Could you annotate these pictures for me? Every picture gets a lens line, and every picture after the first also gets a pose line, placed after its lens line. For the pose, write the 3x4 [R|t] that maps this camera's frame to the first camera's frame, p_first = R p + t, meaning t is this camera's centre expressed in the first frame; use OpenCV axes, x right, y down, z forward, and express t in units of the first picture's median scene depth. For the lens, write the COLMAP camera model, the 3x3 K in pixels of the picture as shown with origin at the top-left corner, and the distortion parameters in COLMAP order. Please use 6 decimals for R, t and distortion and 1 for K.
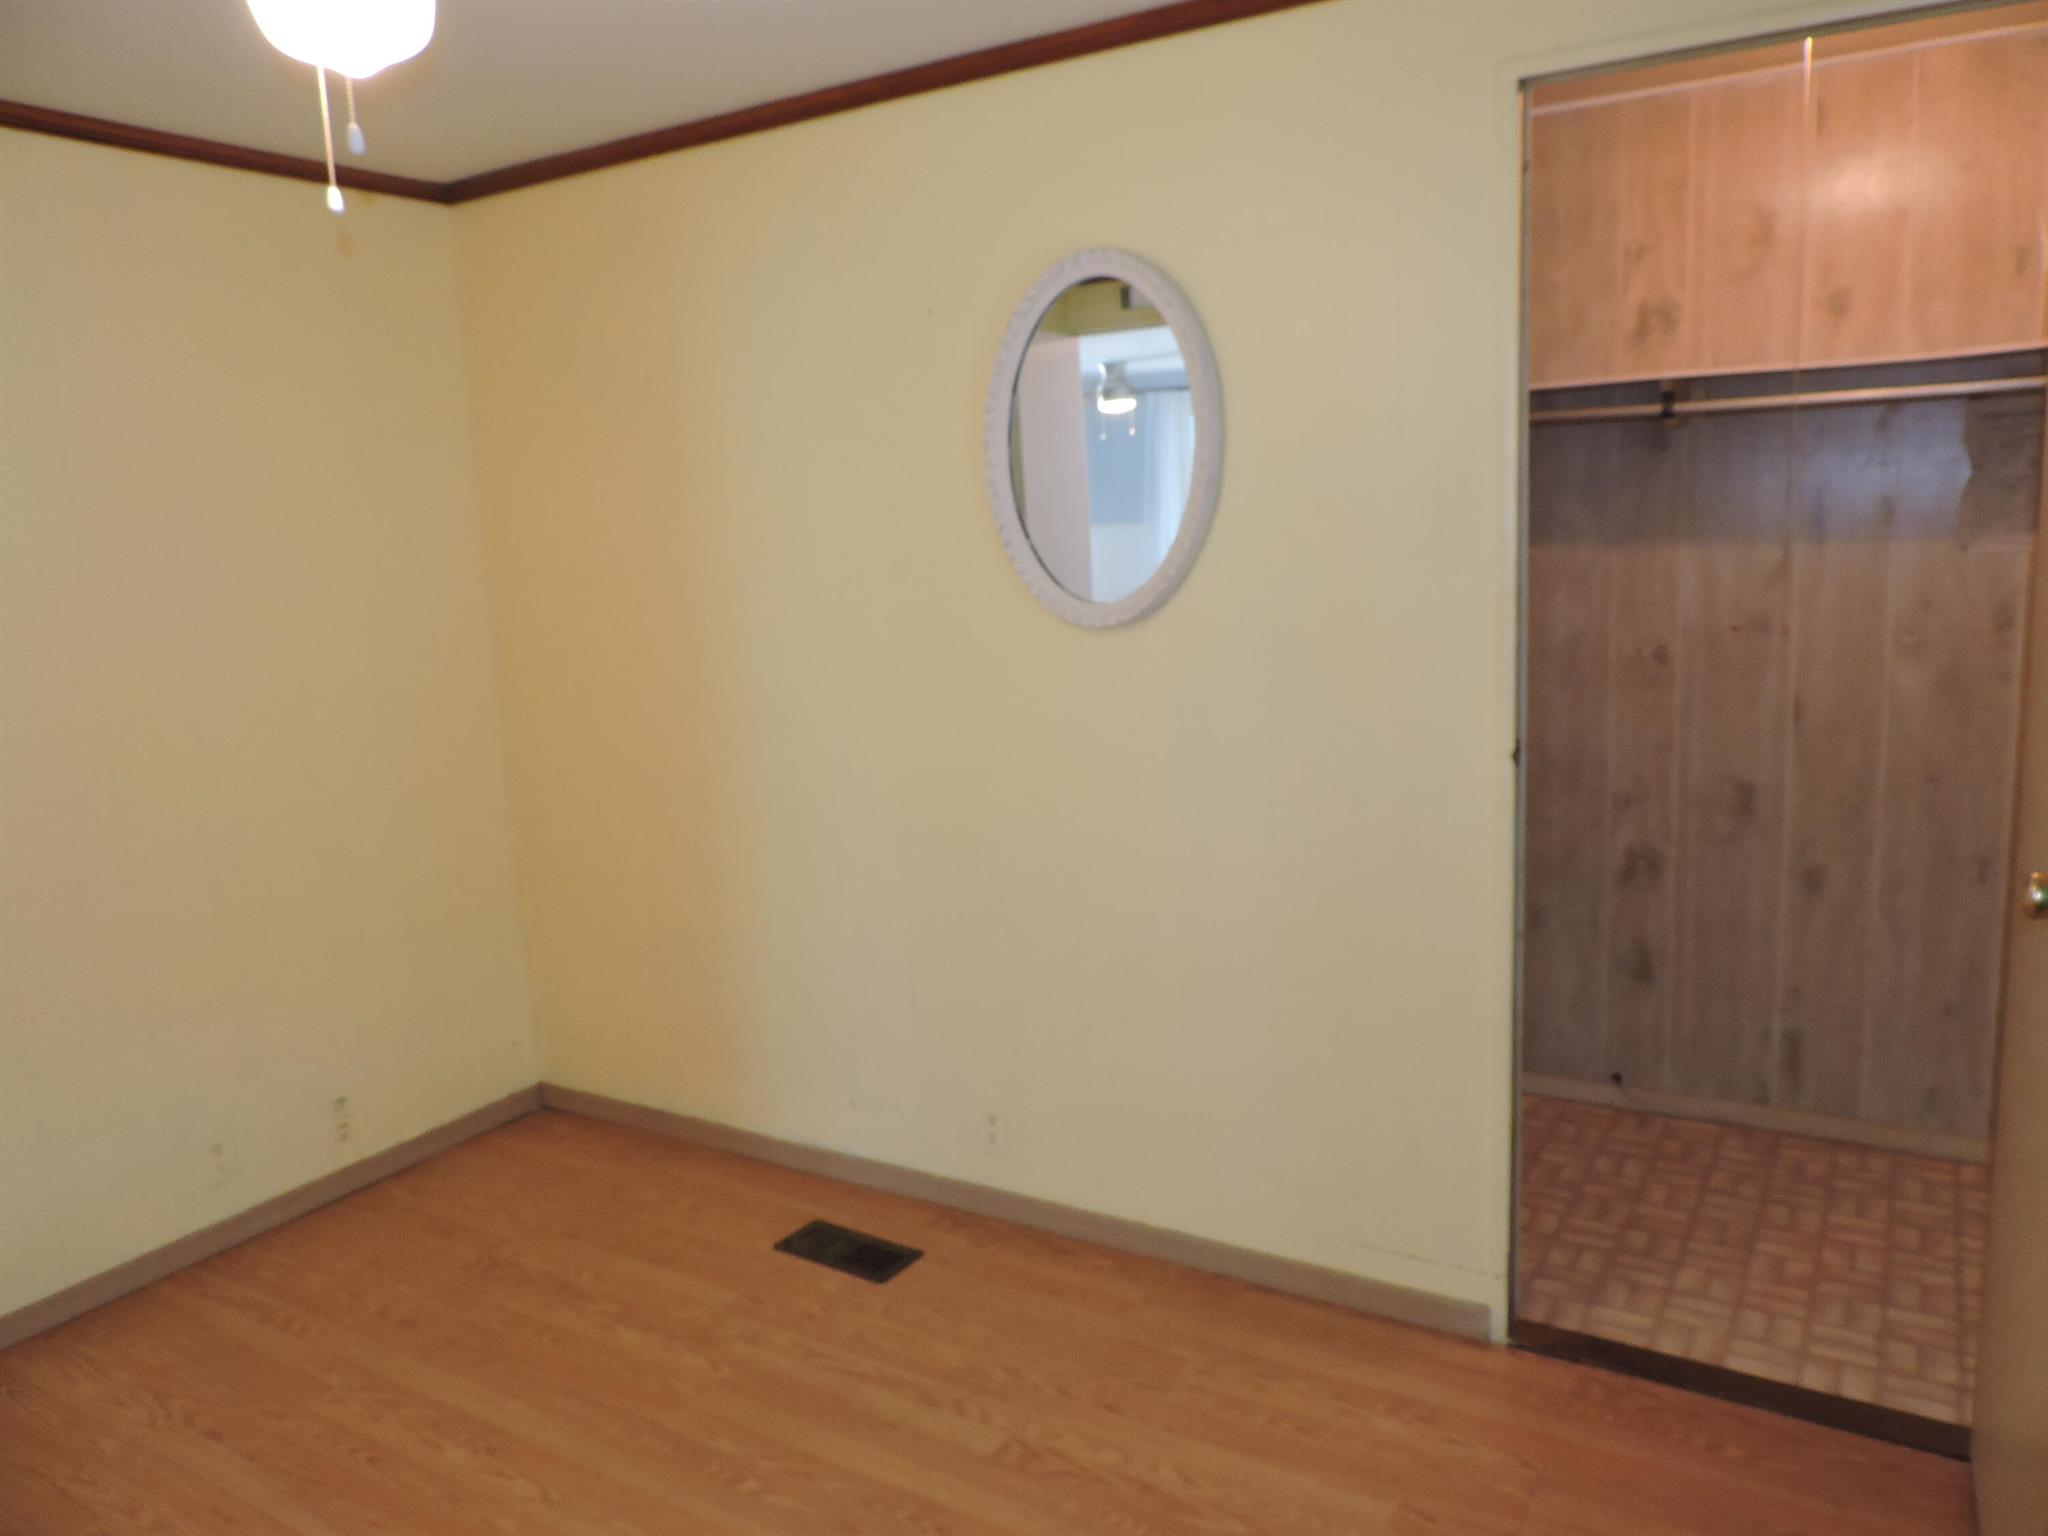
lens RADIAL K [[1445.9, 0, 1030.1], [0, 1445.9, 769.6], [0, 0, 1]] dist [-0.025349, 0.003810]
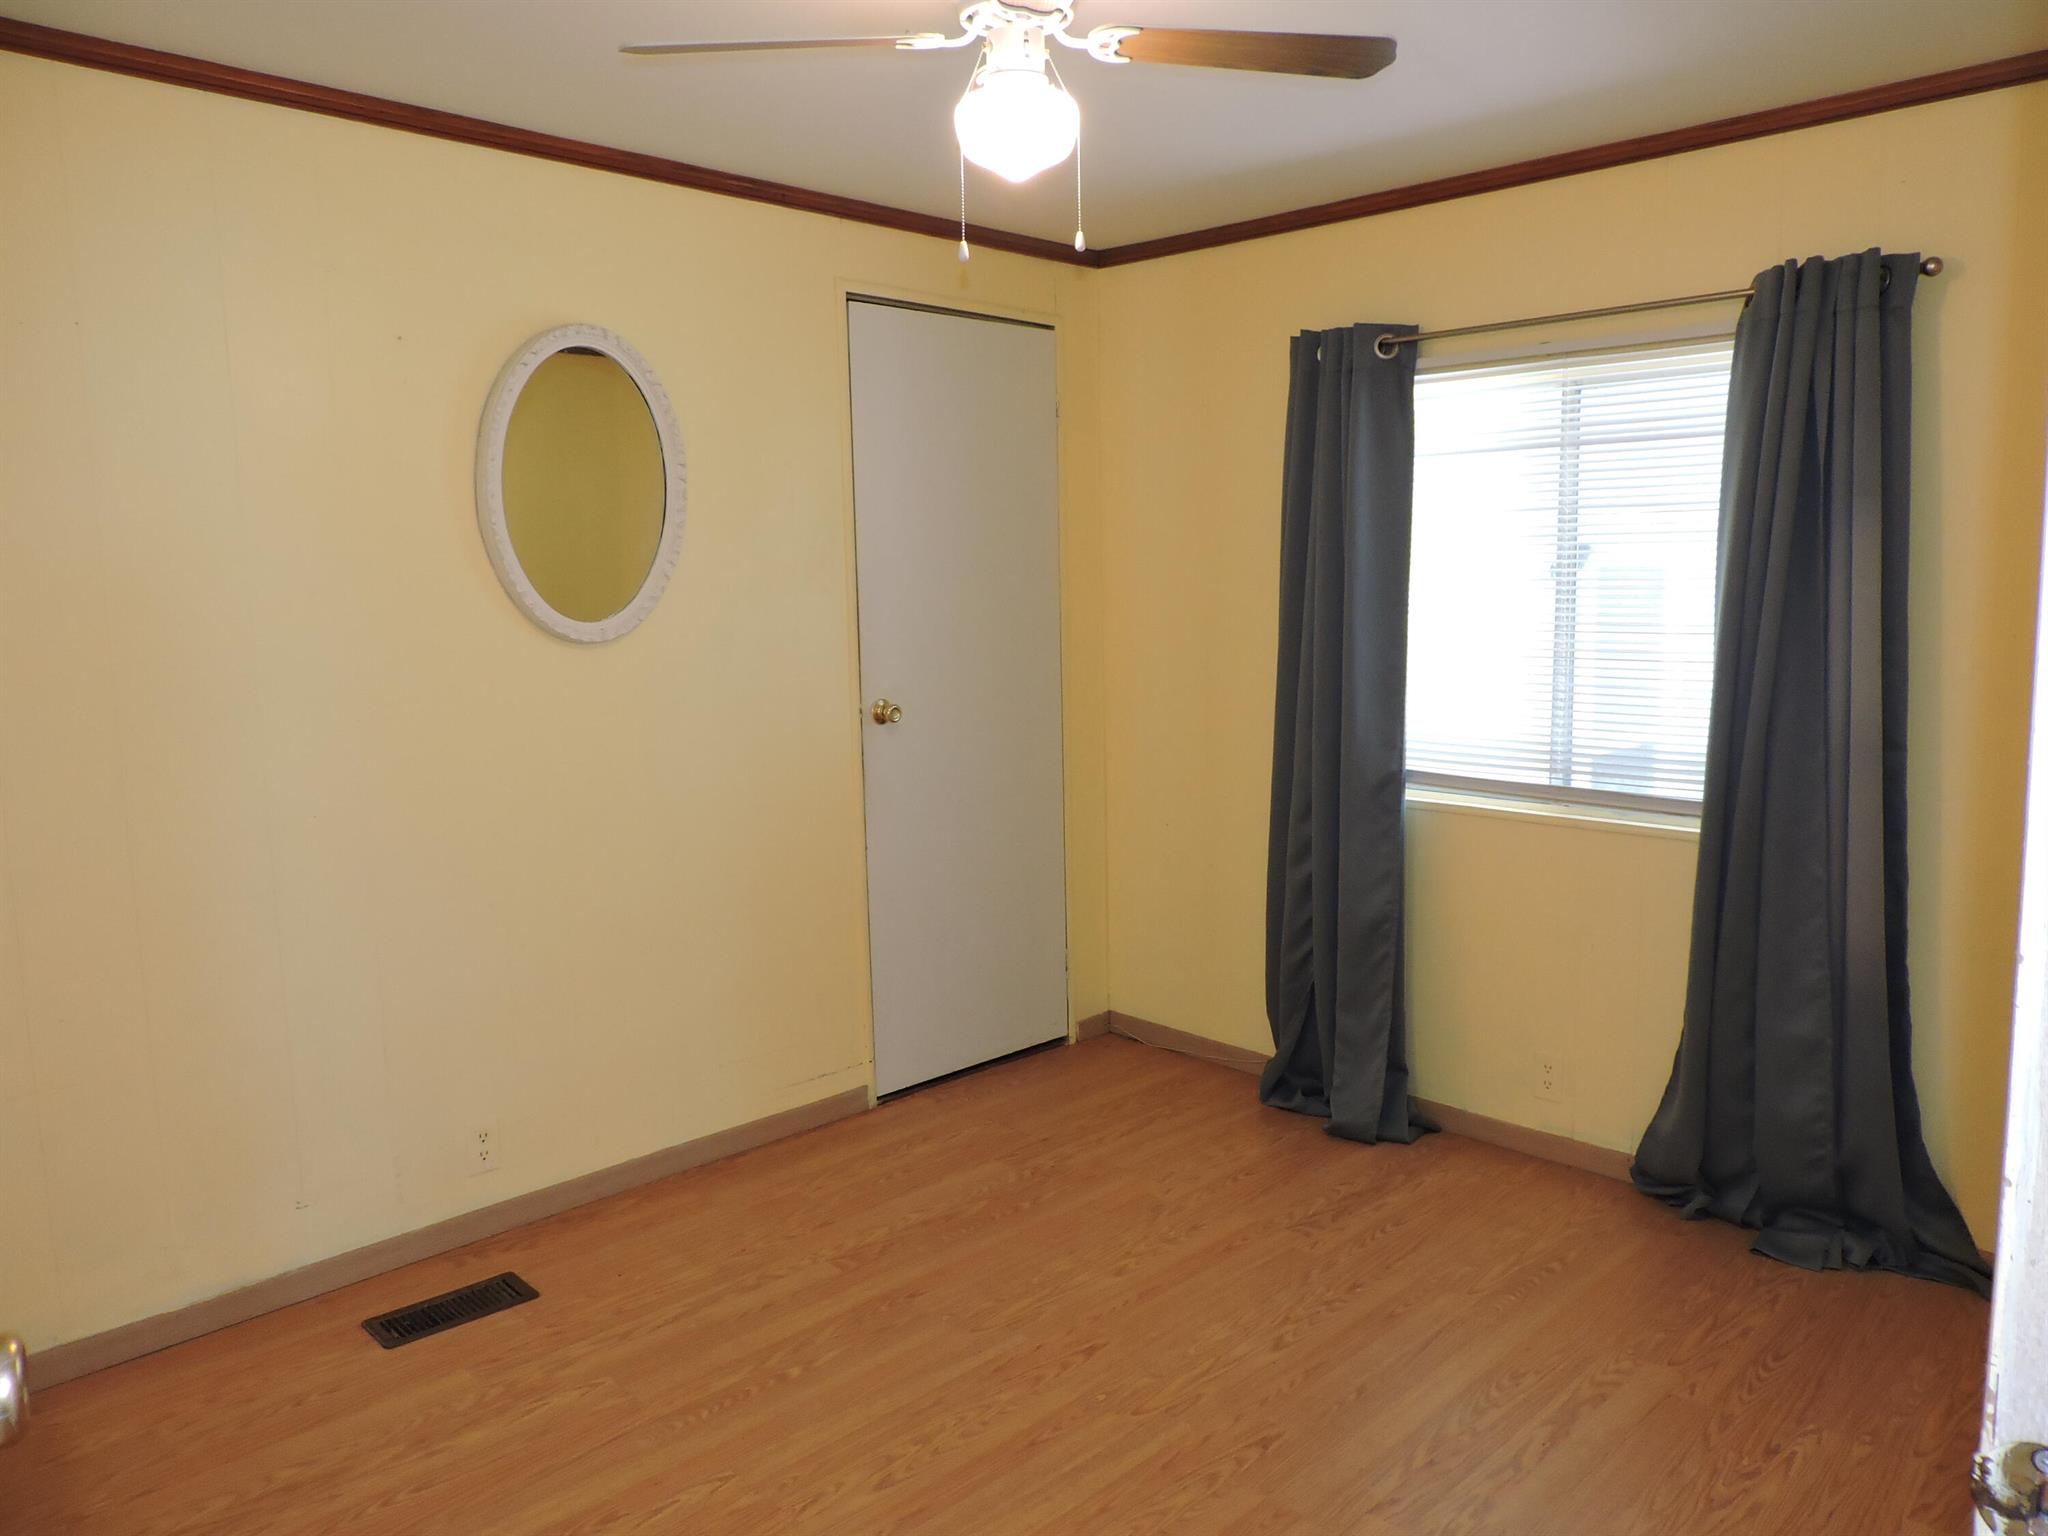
lens RADIAL K [[1445.9, 0, 1030.1], [0, 1445.9, 769.6], [0, 0, 1]] dist [-0.025349, 0.003810]
pose [[0.238186, -0.087933, 0.967231, -1.061467], [0.170522, 0.984209, 0.047485, 0.008187], [-0.956133, 0.153624, 0.249419, 0.410287]]
